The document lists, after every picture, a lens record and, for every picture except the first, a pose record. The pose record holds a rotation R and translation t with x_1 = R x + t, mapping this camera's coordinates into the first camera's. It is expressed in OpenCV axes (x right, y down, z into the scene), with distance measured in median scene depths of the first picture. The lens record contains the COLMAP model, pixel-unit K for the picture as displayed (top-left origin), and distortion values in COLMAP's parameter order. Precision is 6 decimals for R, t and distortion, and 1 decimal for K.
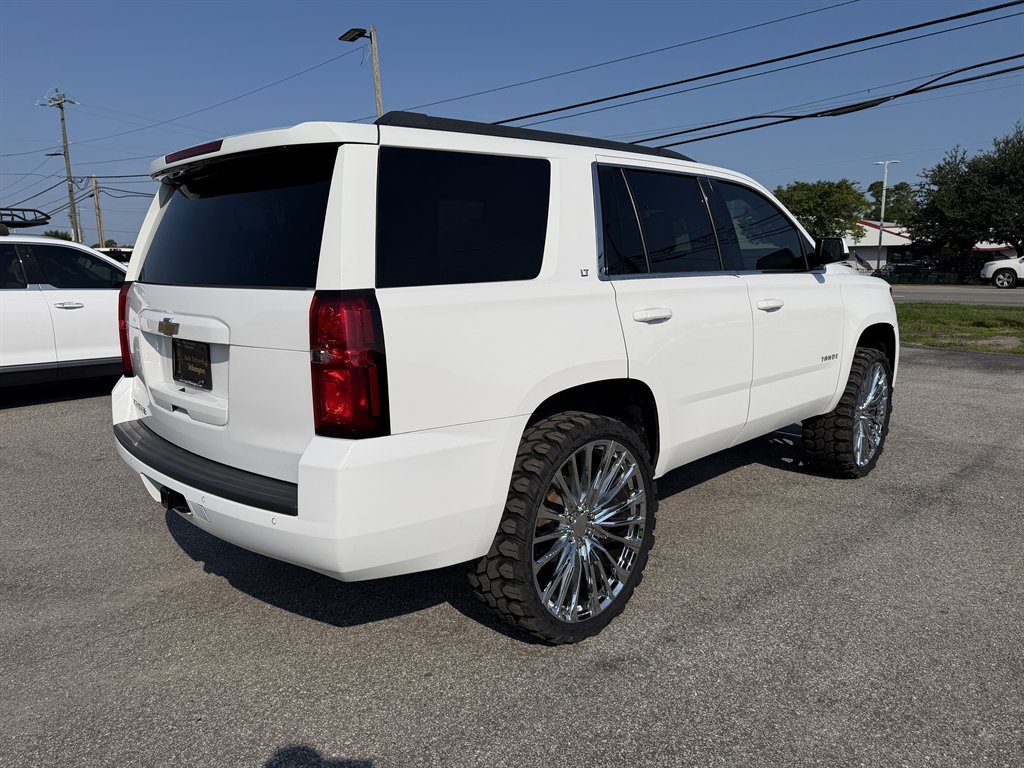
lens RADIAL K [[730.4, 0, 512.0], [0, 730.4, 384.0], [0, 0, 1]] dist [0.062013, -0.088116]
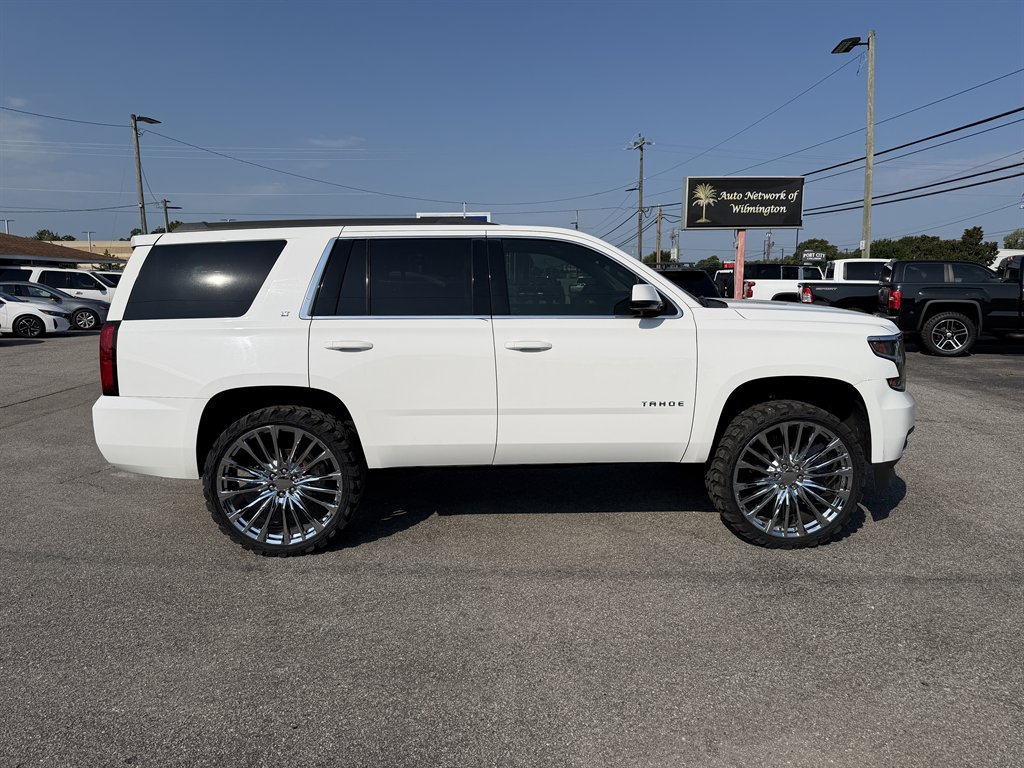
lens RADIAL K [[730.4, 0, 512.0], [0, 730.4, 384.0], [0, 0, 1]] dist [0.062013, -0.088116]
pose [[0.712821, 0.100425, -0.694119, 0.911947], [-0.111937, 0.993299, 0.028758, -0.063902], [0.692356, 0.057199, 0.719286, 0.147377]]
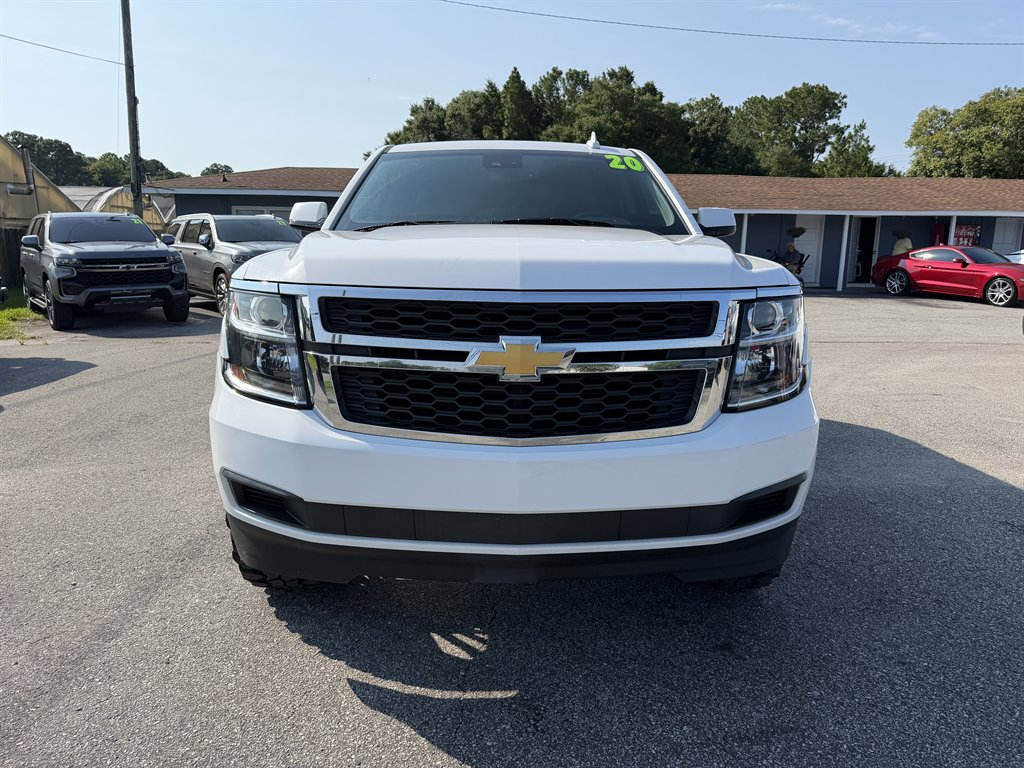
lens RADIAL K [[732.3, 0, 514.8], [0, 732.3, 387.5], [0, 0, 1]] dist [0.040075, -0.042498]
pose [[-0.716958, 0.124807, -0.685853, 0.808875], [-0.128003, 0.943546, 0.305509, -0.261295], [0.685264, 0.306828, -0.660508, 1.657018]]
